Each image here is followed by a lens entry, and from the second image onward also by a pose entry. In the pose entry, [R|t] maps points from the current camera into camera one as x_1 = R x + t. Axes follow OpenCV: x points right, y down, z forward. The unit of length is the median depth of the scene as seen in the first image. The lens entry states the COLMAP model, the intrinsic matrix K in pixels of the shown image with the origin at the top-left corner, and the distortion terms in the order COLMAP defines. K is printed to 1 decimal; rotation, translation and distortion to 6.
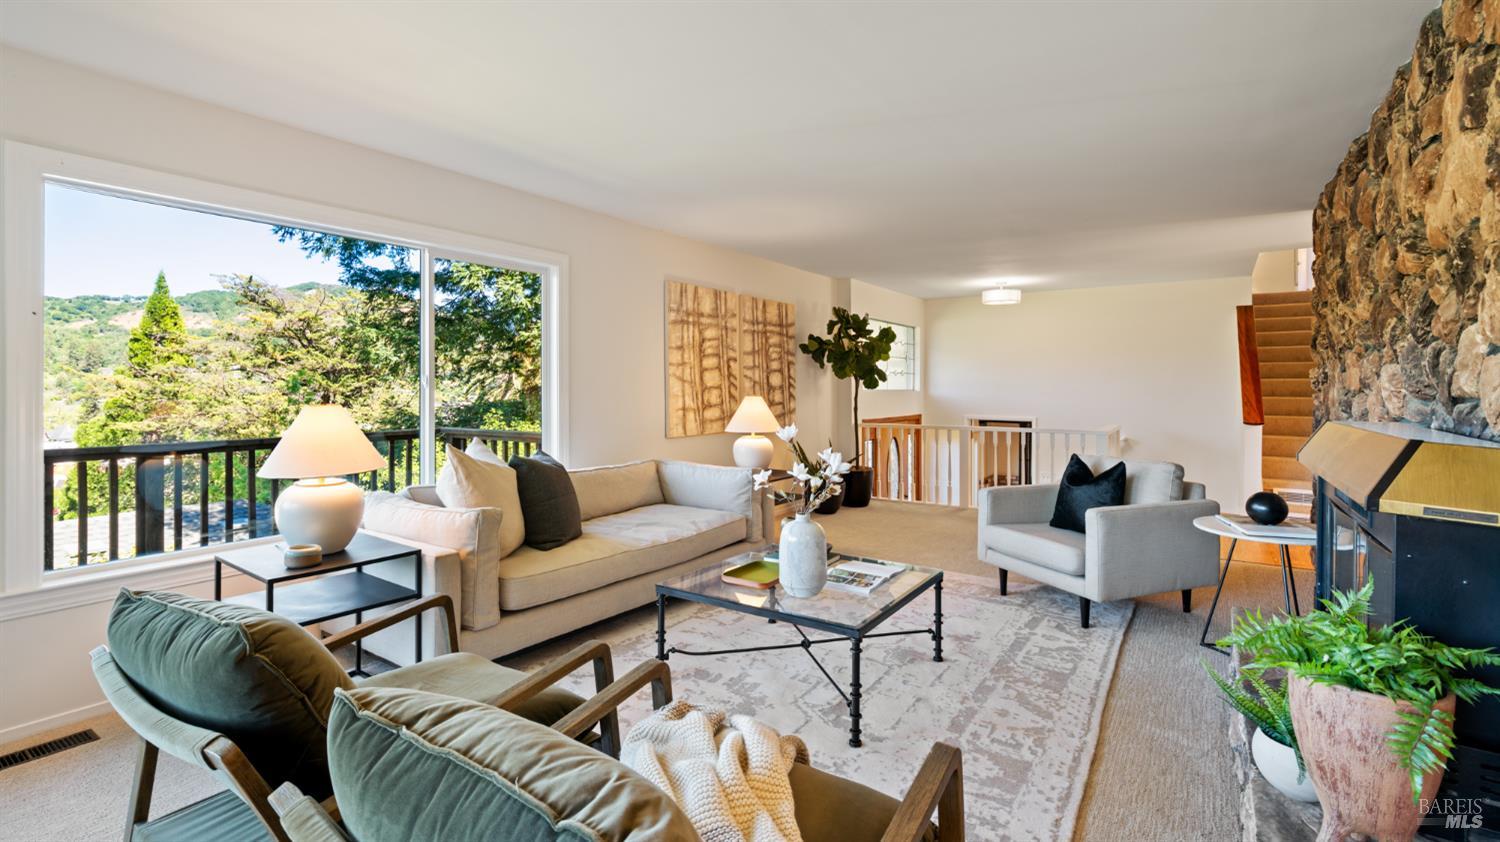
lens RADIAL K [[672.6, 0, 731.9], [0, 672.6, 385.7], [0, 0, 1]] dist [0.000670, 0.001001]
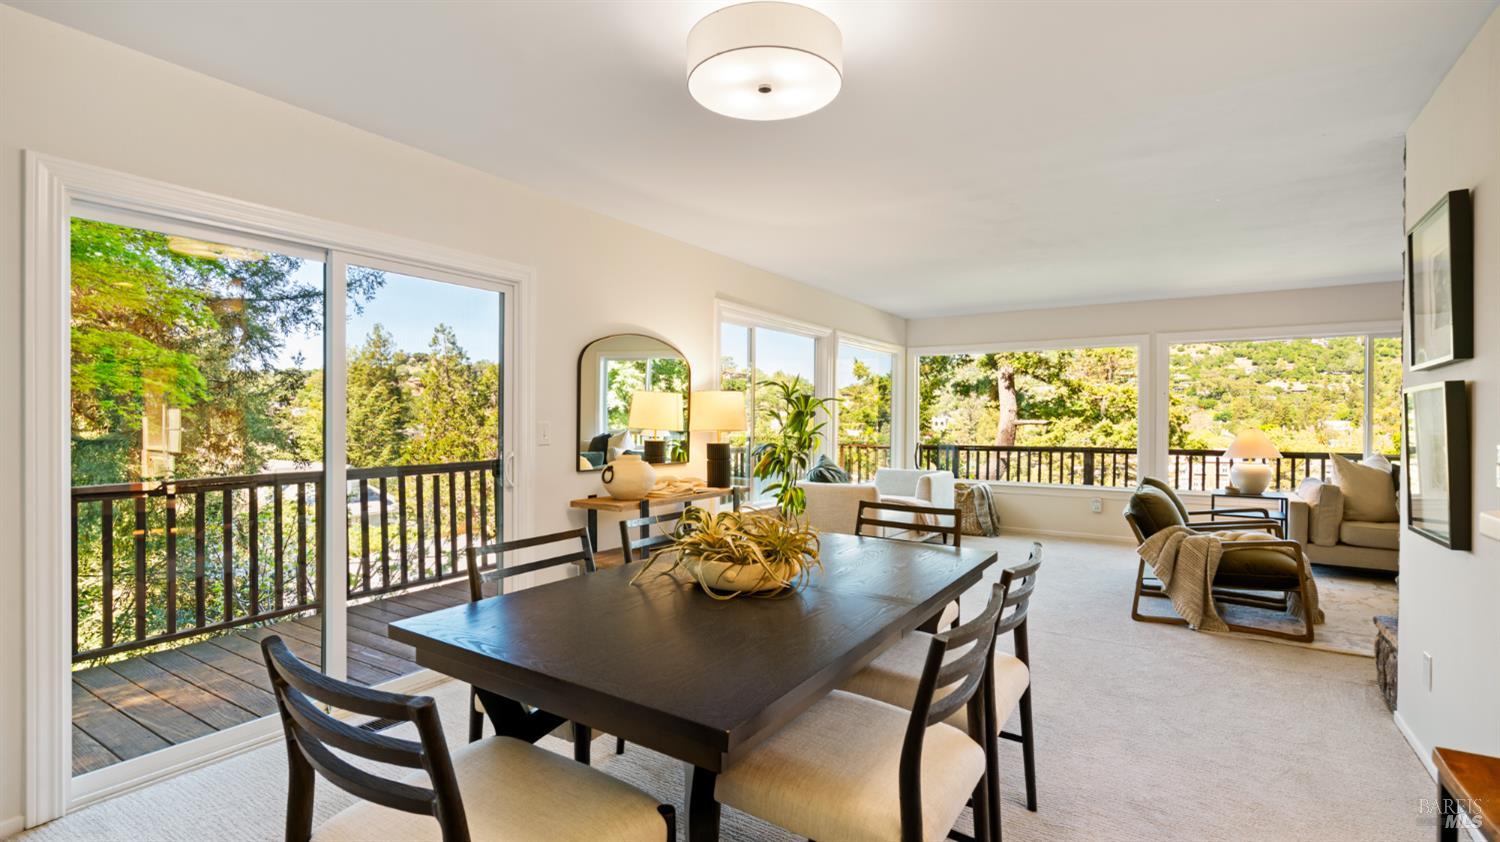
lens RADIAL K [[672.6, 0, 752.4], [0, 672.6, 420.3], [0, 0, 1]] dist [0.000670, 0.001001]
pose [[0.032016, 0.001487, -0.999486, 0.110496], [-0.001604, 0.999998, 0.001437, 0.000059], [0.999486, 0.001557, 0.032018, -0.051085]]
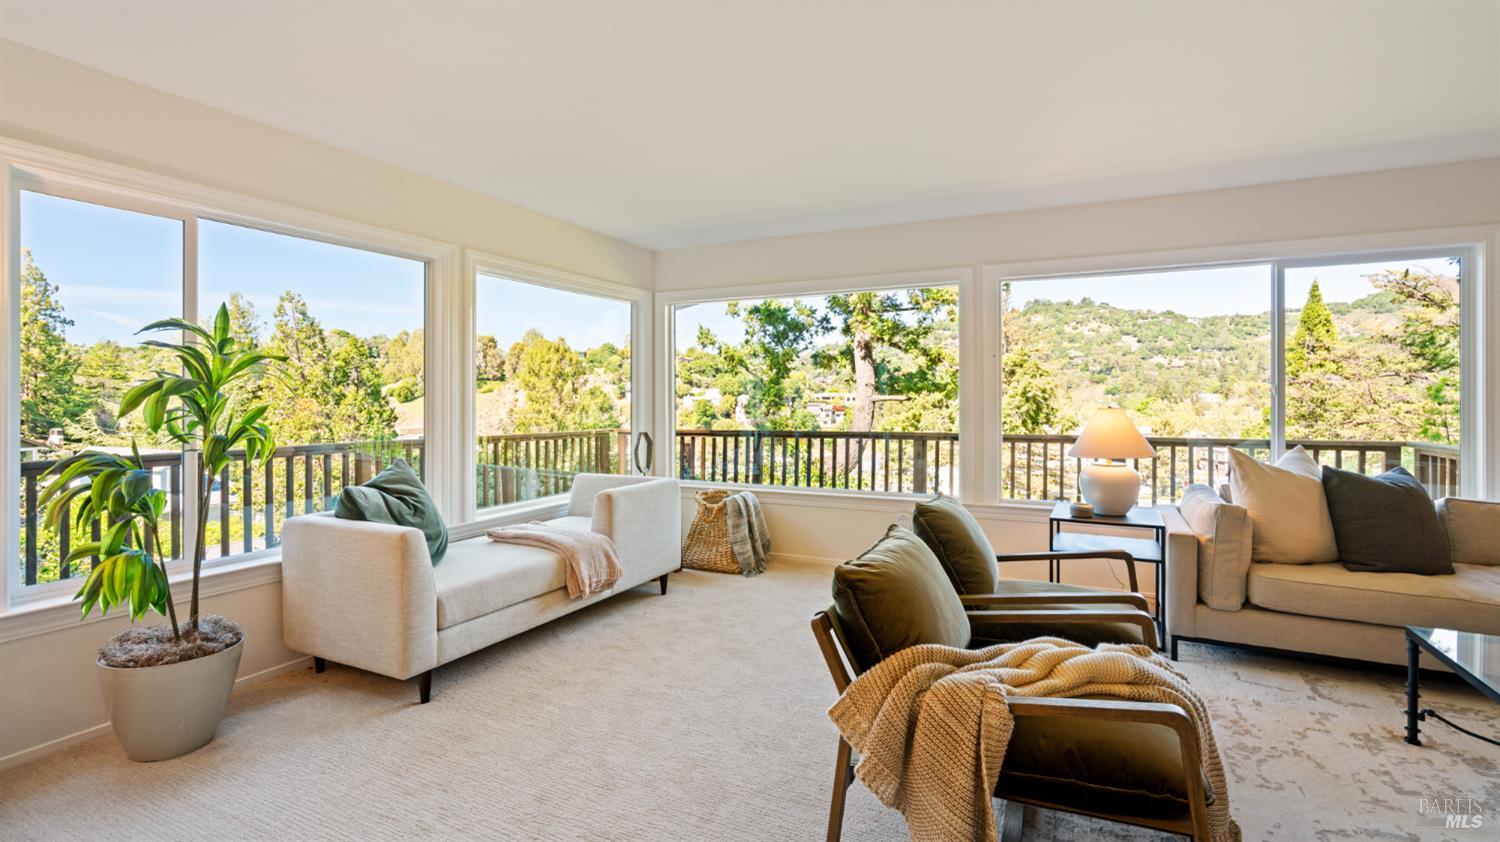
lens RADIAL K [[672.6, 0, 744.6], [0, 672.6, 395.2], [0, 0, 1]] dist [0.000670, 0.001001]
pose [[0.141744, -0.001175, -0.989903, 0.046678], [0.004665, 0.999989, -0.000519, -0.000137], [0.989892, -0.004544, 0.141748, 0.003616]]
